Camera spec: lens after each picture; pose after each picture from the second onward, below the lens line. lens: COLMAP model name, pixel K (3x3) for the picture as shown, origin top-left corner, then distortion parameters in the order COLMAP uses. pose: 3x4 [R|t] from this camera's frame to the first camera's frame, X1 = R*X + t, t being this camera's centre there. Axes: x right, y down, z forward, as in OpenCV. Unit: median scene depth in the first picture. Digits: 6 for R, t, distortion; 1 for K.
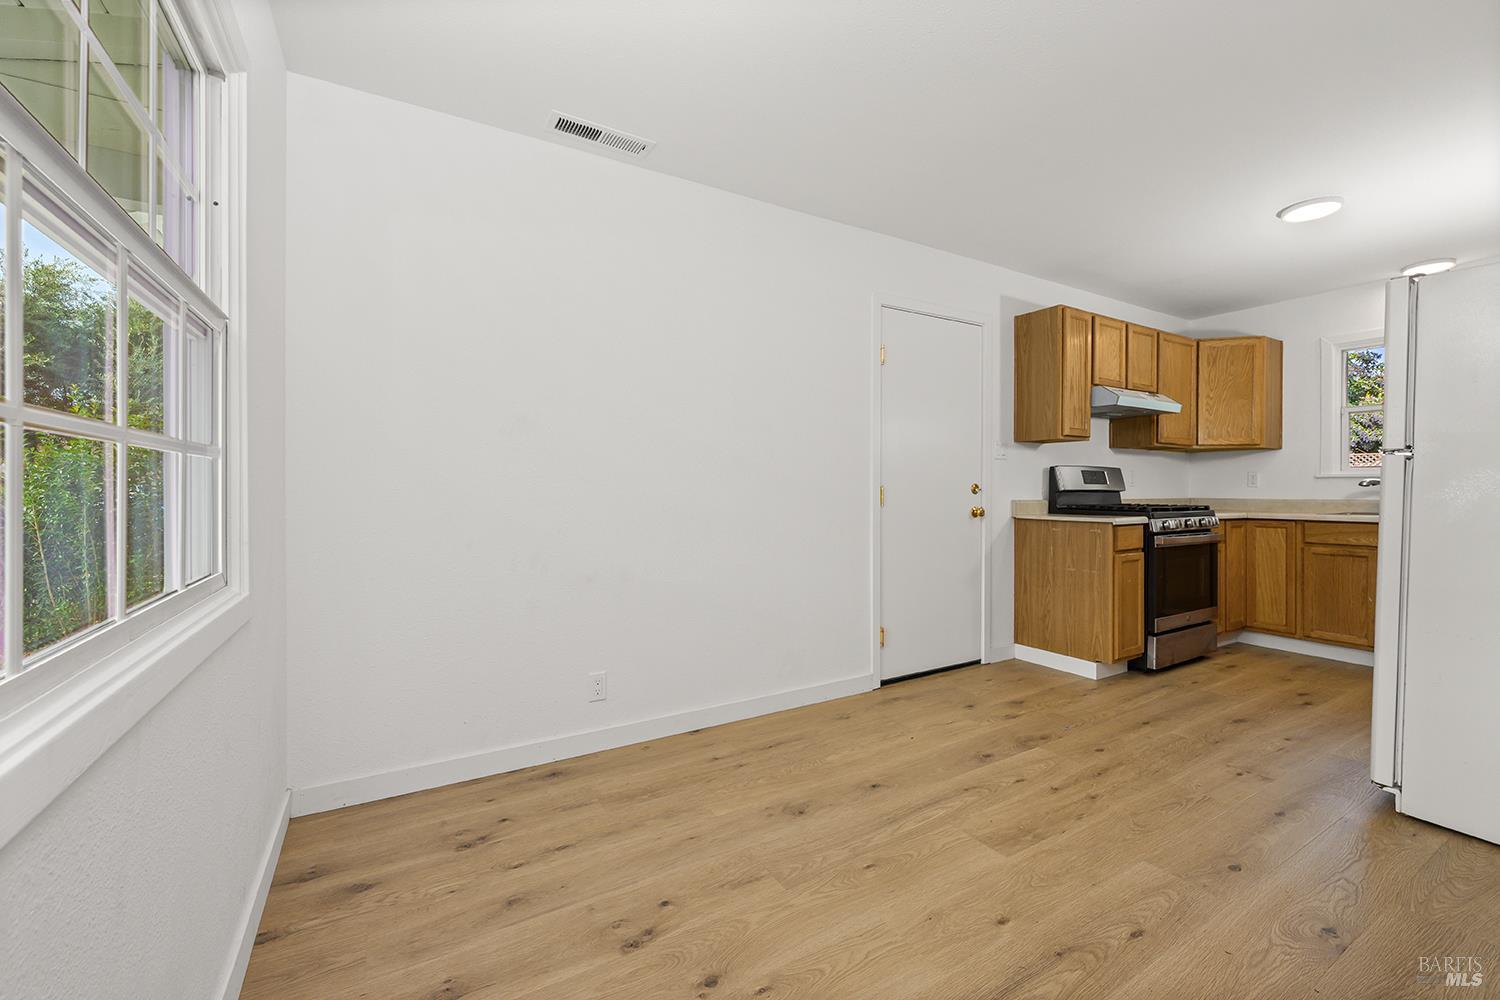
lens RADIAL K [[608.5, 0, 753.5], [0, 608.5, 493.7], [0, 0, 1]] dist [-0.001899, -0.000042]
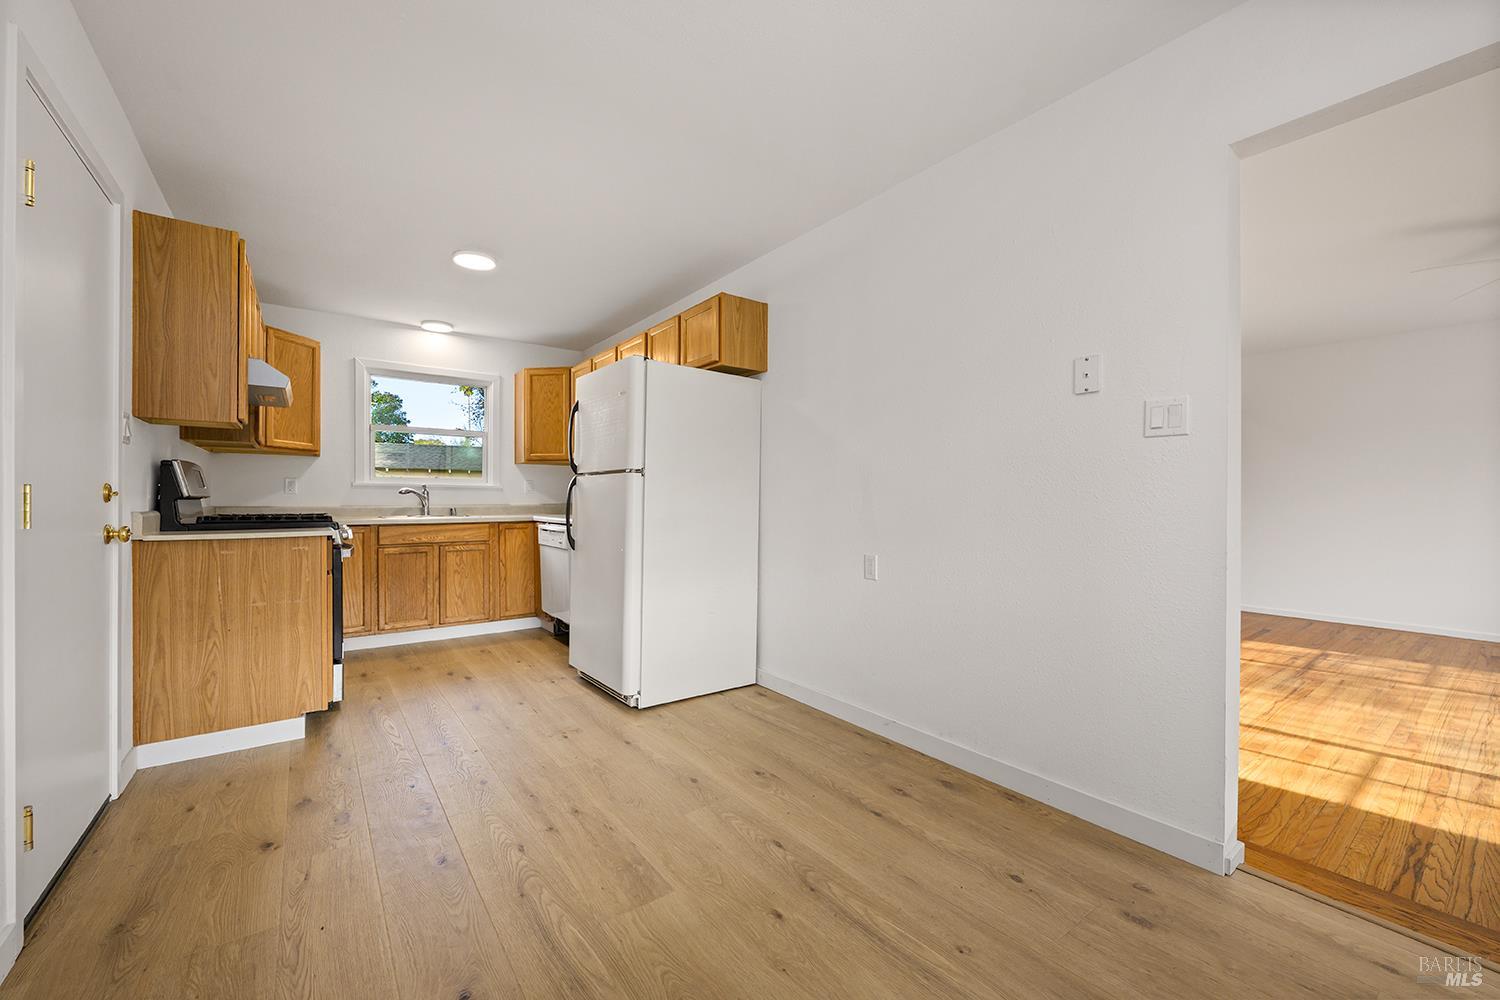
lens RADIAL K [[597.0, 0, 750.0], [0, 597.0, 500.0], [0, 0, 1]] dist [-0.002351, -0.000157]
pose [[-0.103209, -0.001596, 0.994658, -0.253877], [0.005994, 0.999980, 0.002227, 0.000934], [-0.994642, 0.006192, -0.103197, 0.498240]]
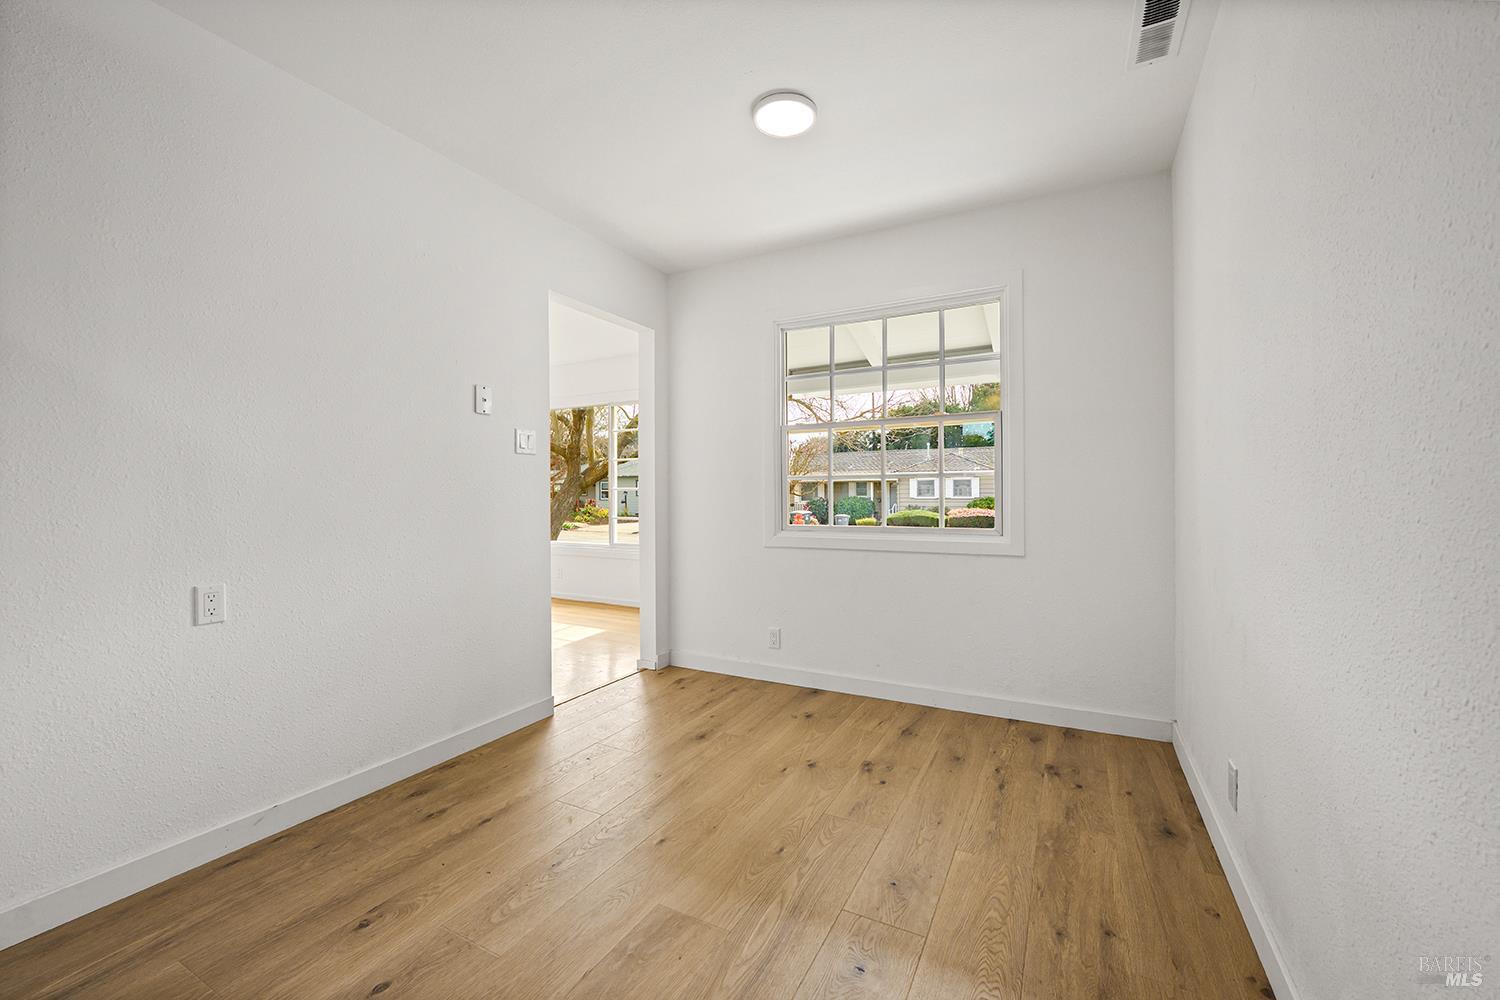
lens RADIAL K [[605.6, 0, 749.9], [0, 605.6, 478.7], [0, 0, 1]] dist [-0.005384, -0.000232]
pose [[-0.852481, -0.009299, -0.522676, 0.393602], [0.000247, 0.999835, -0.018191, -0.004302], [0.522759, -0.015636, -0.852337, 0.935478]]
